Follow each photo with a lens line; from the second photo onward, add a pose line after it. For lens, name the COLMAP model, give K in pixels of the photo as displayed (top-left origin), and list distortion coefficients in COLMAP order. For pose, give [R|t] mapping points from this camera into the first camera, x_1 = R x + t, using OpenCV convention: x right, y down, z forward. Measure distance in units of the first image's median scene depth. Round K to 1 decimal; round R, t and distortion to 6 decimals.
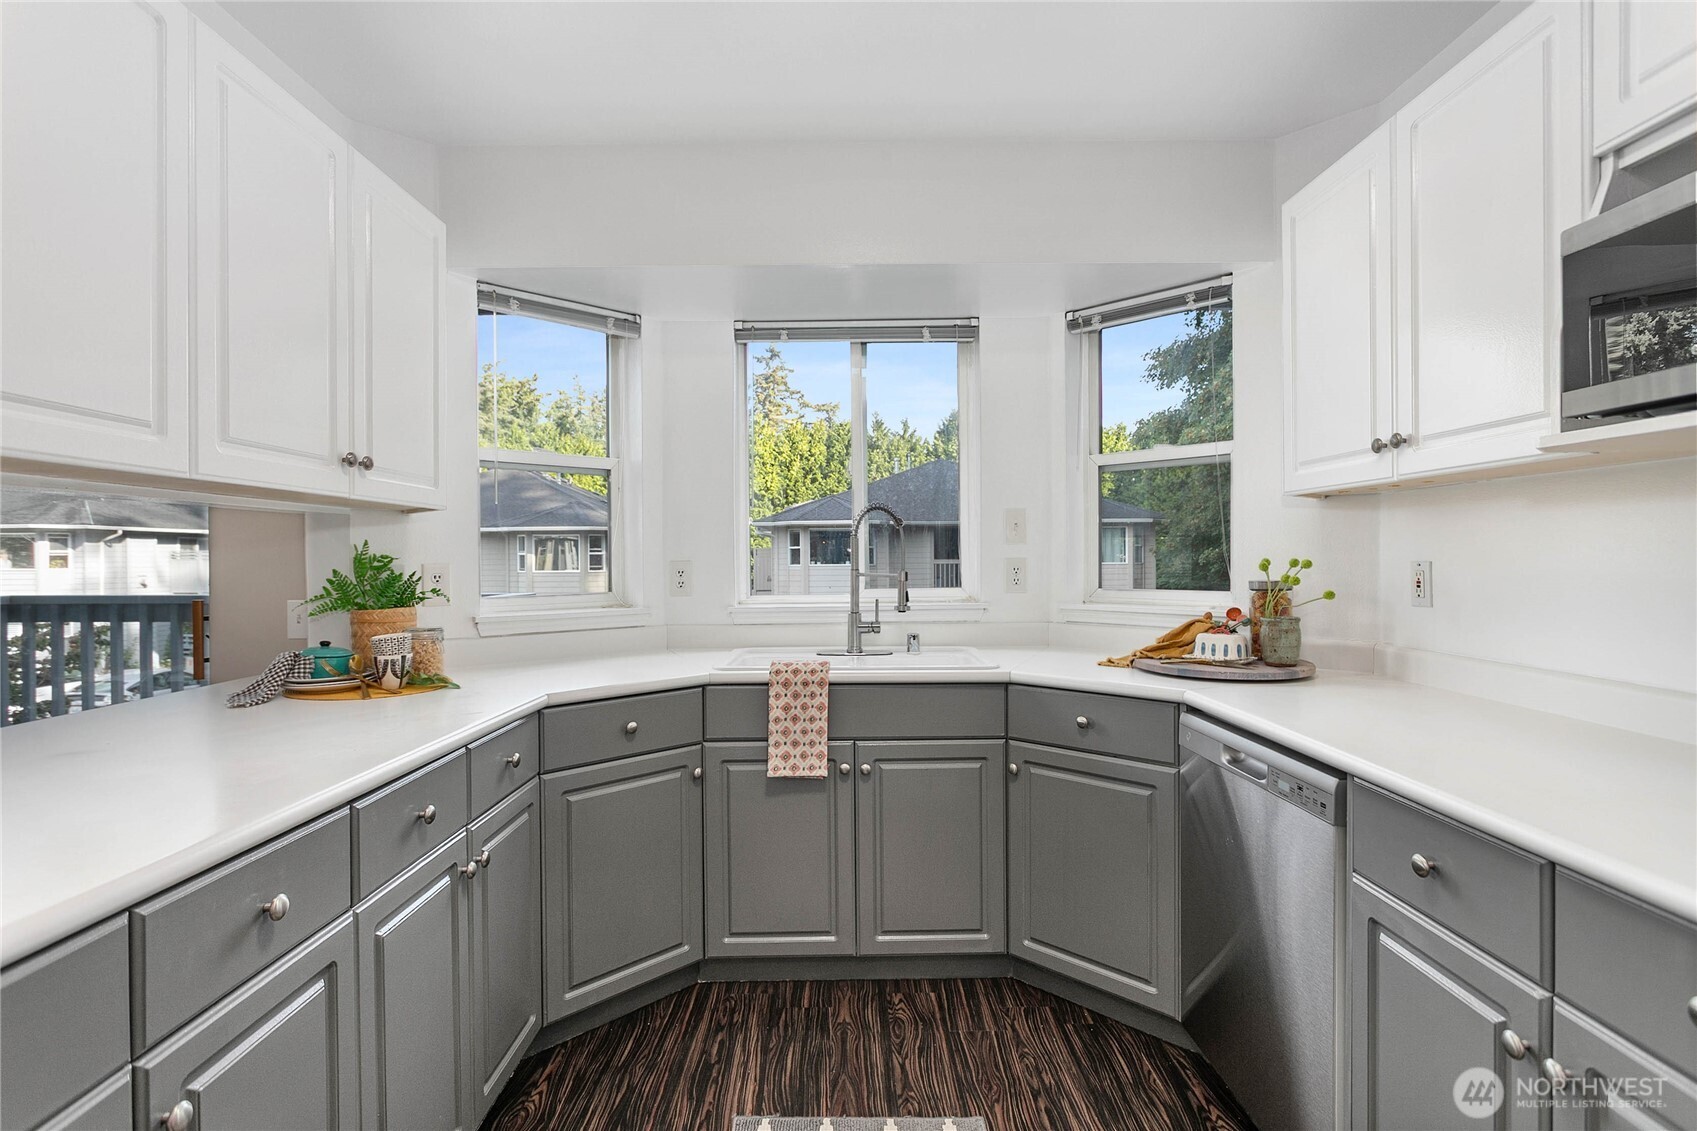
lens RADIAL K [[827.7, 0, 845.1], [0, 827.7, 558.9], [0, 0, 1]] dist [-0.020905, 0.012166]
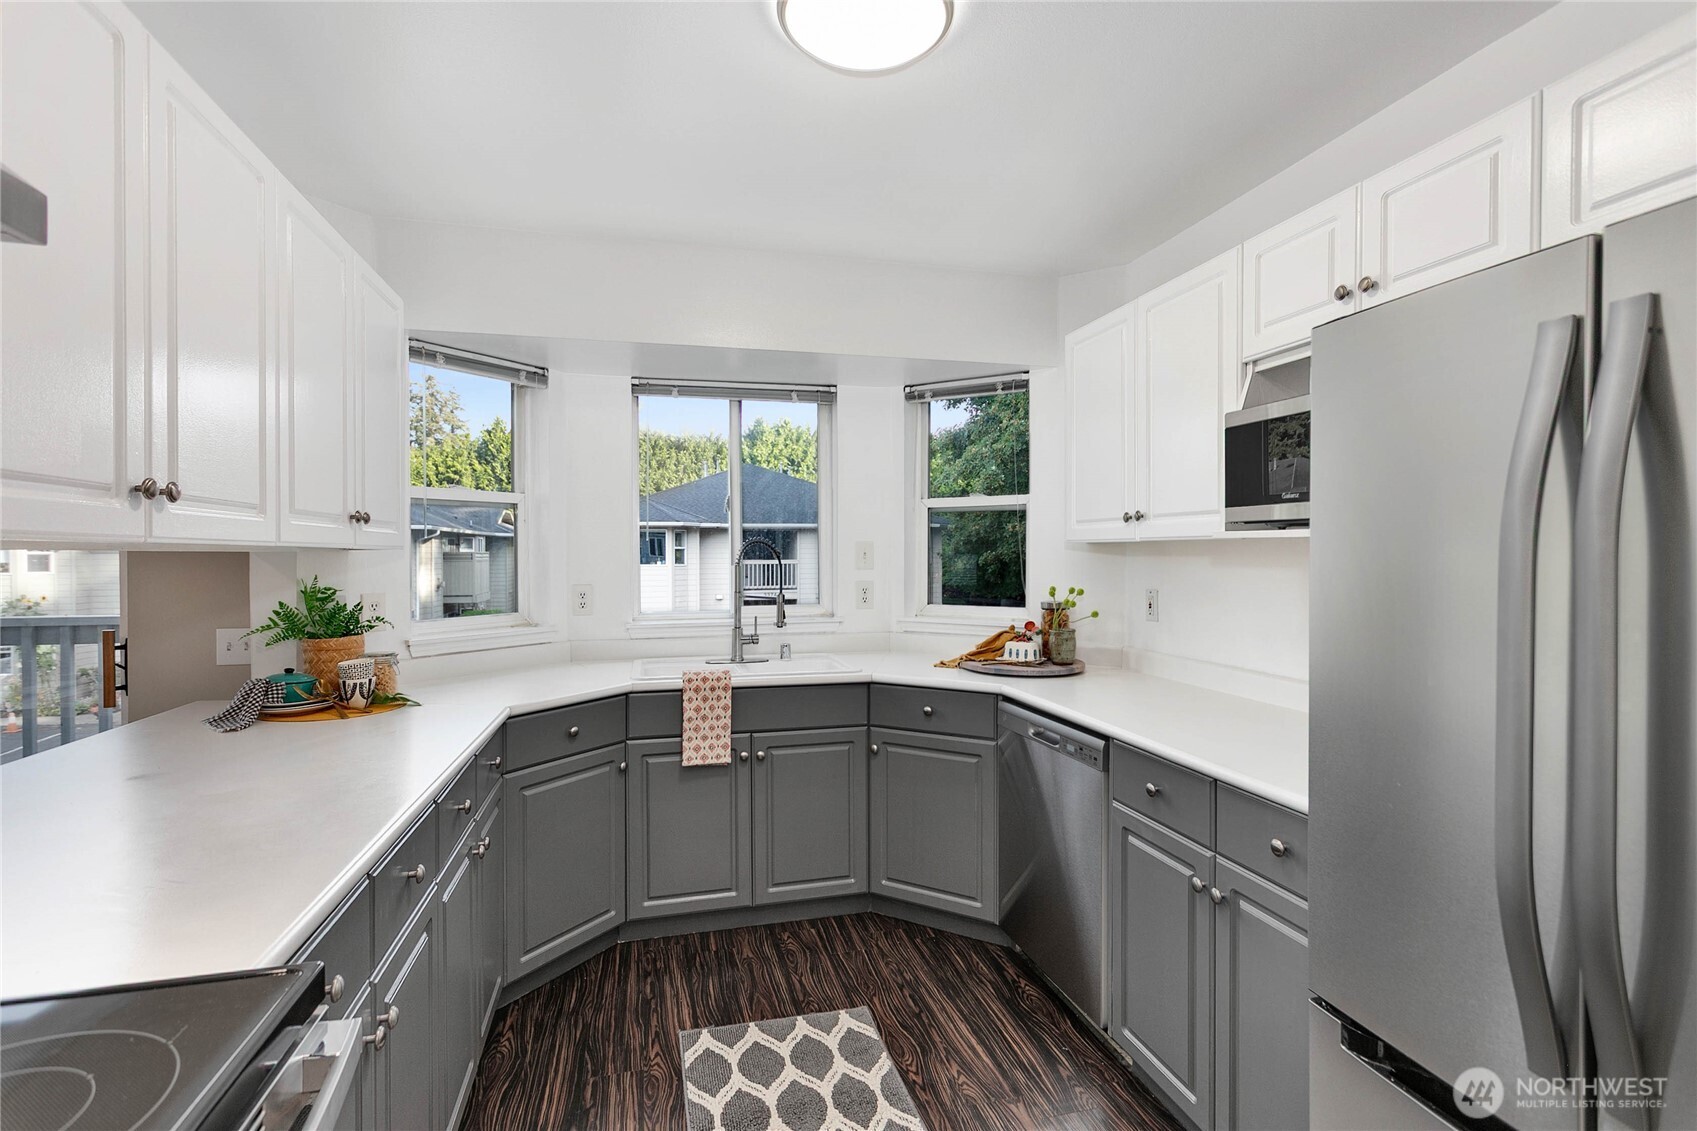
lens RADIAL K [[806.9, 0, 843.9], [0, 806.9, 557.6], [0, 0, 1]] dist [-0.000129, -0.001064]
pose [[0.969892, 0.002230, 0.243524, -0.160175], [-0.003080, 0.999990, 0.003108, -0.052794], [-0.243515, -0.003765, 0.969890, -0.229545]]
